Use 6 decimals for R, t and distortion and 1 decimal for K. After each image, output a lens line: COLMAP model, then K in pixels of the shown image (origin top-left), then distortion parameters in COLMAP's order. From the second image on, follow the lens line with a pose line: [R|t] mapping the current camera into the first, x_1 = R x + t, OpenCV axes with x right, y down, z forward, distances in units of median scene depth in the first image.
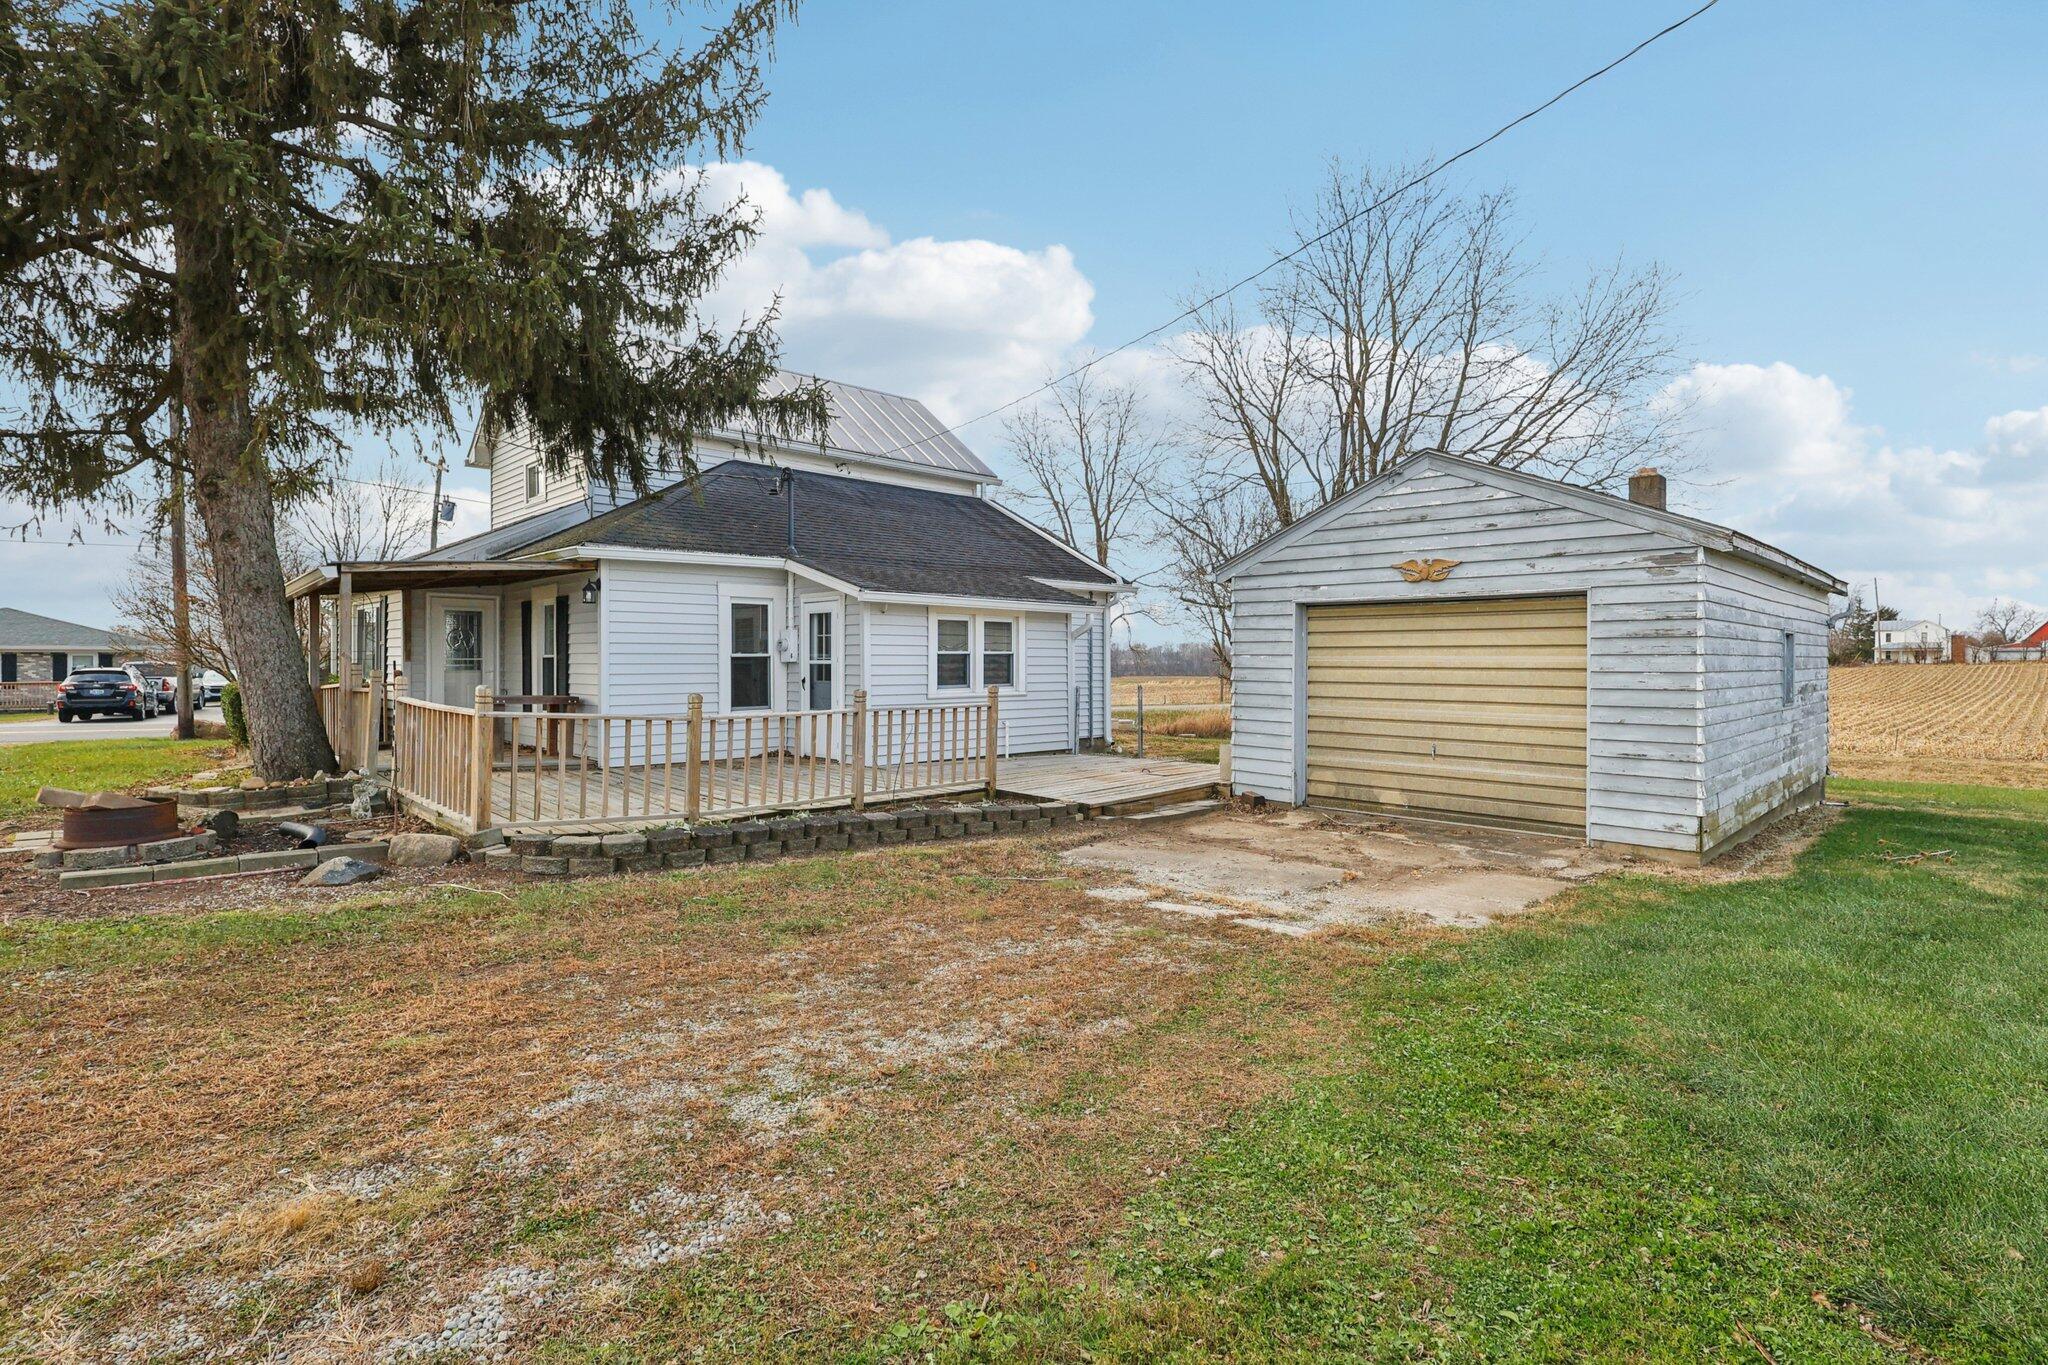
lens RADIAL K [[957.4, 0, 1025.7], [0, 957.4, 679.9], [0, 0, 1]] dist [-0.002993, 0.002380]
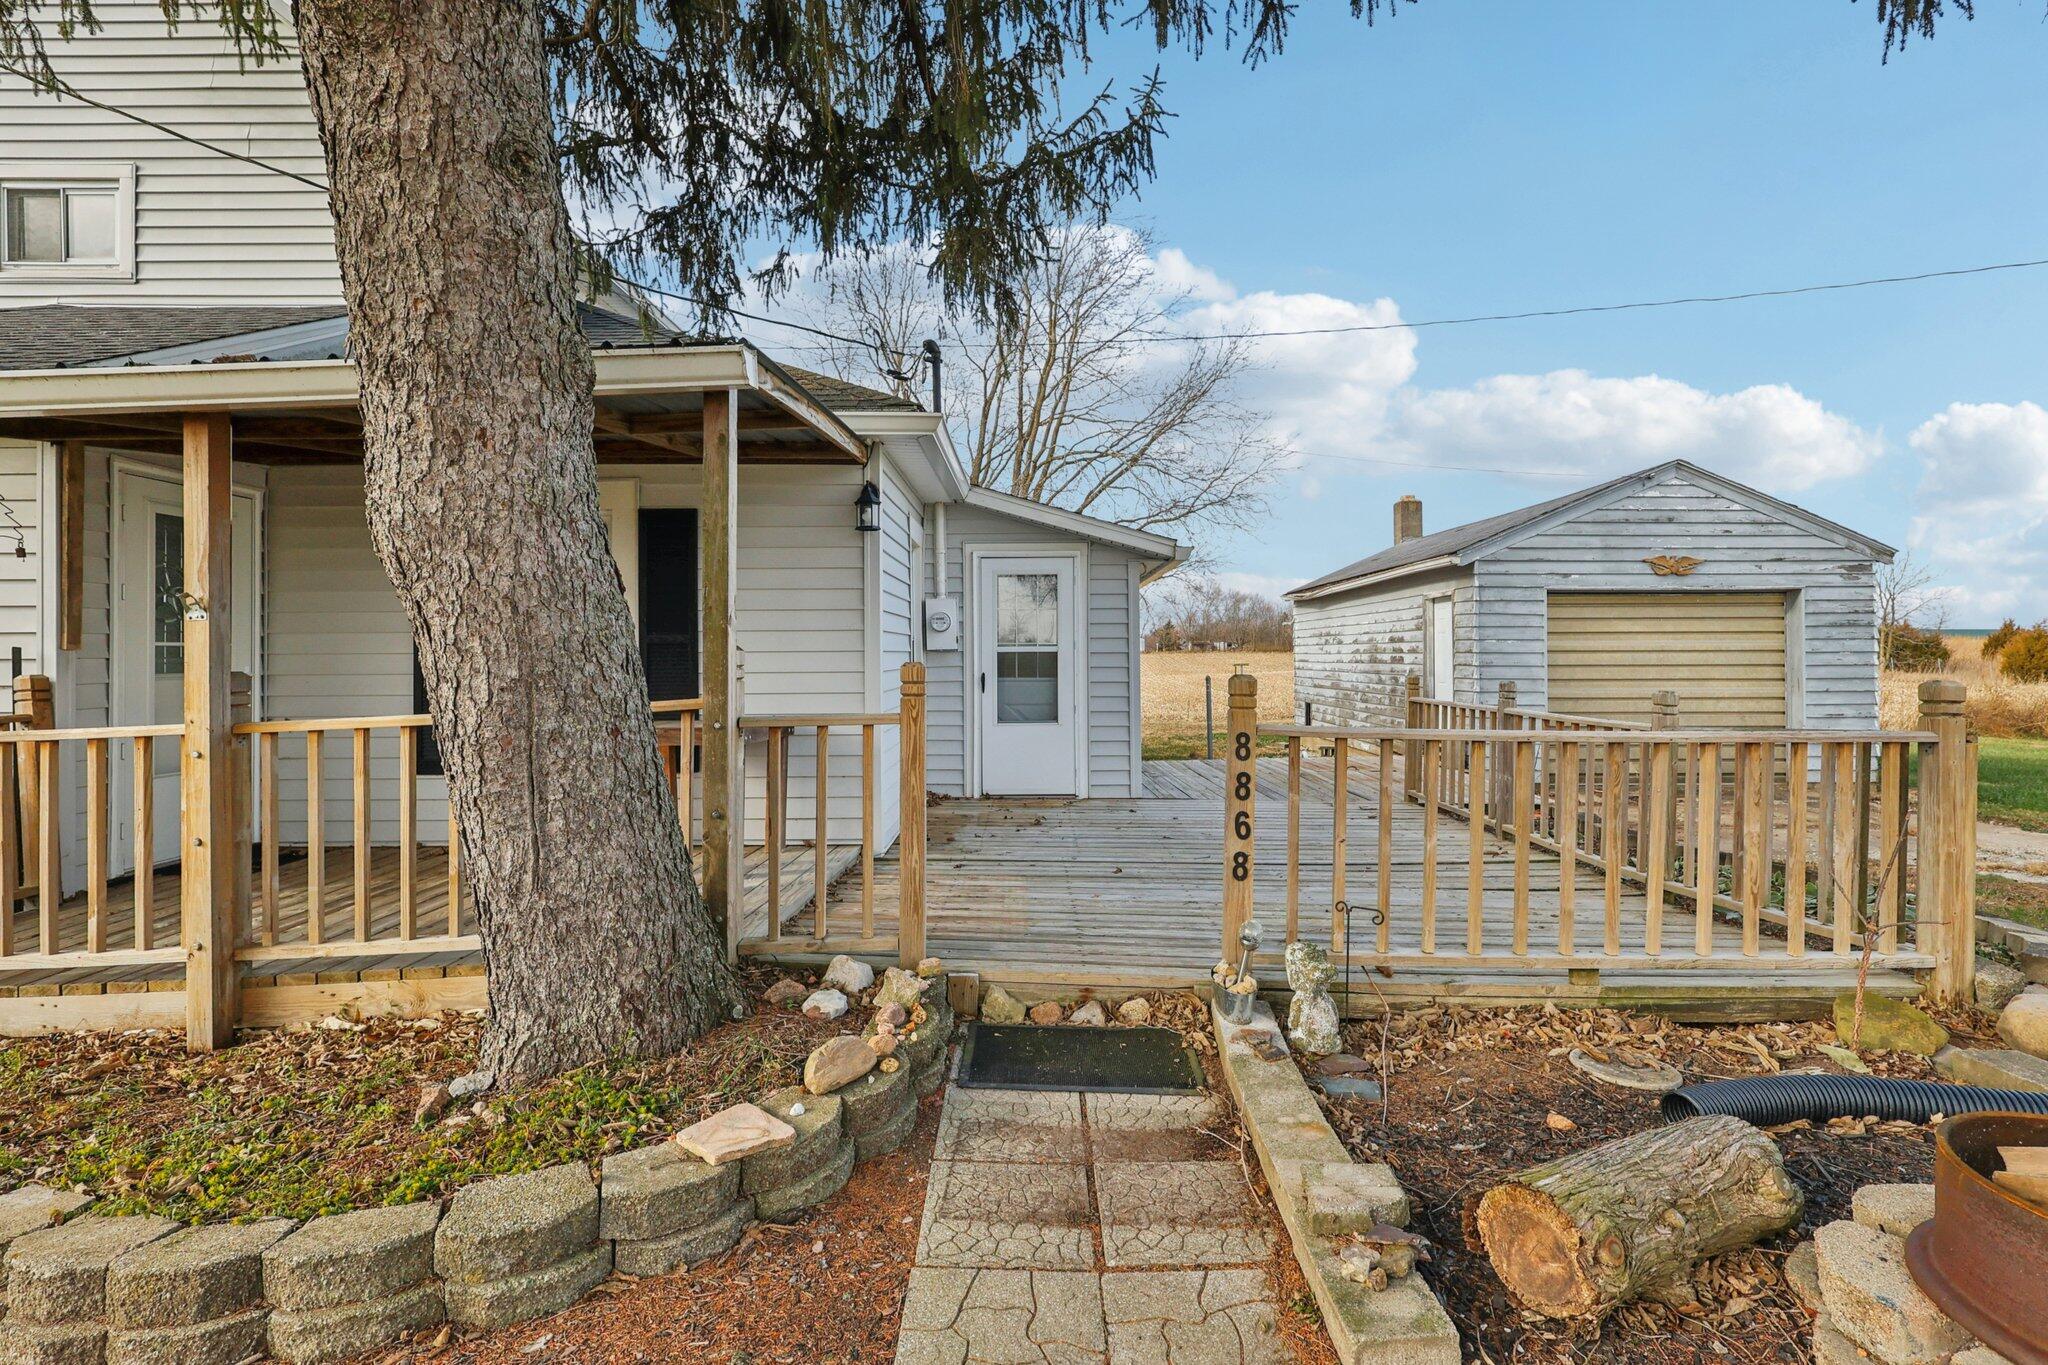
lens RADIAL K [[957.4, 0, 1023.3], [0, 957.4, 667.2], [0, 0, 1]] dist [-0.002993, 0.002380]
pose [[0.702603, -0.014341, 0.711437, -0.981088], [0.021259, 0.999774, -0.000842, -0.008974], [-0.711264, 0.015716, 0.702749, 0.779573]]
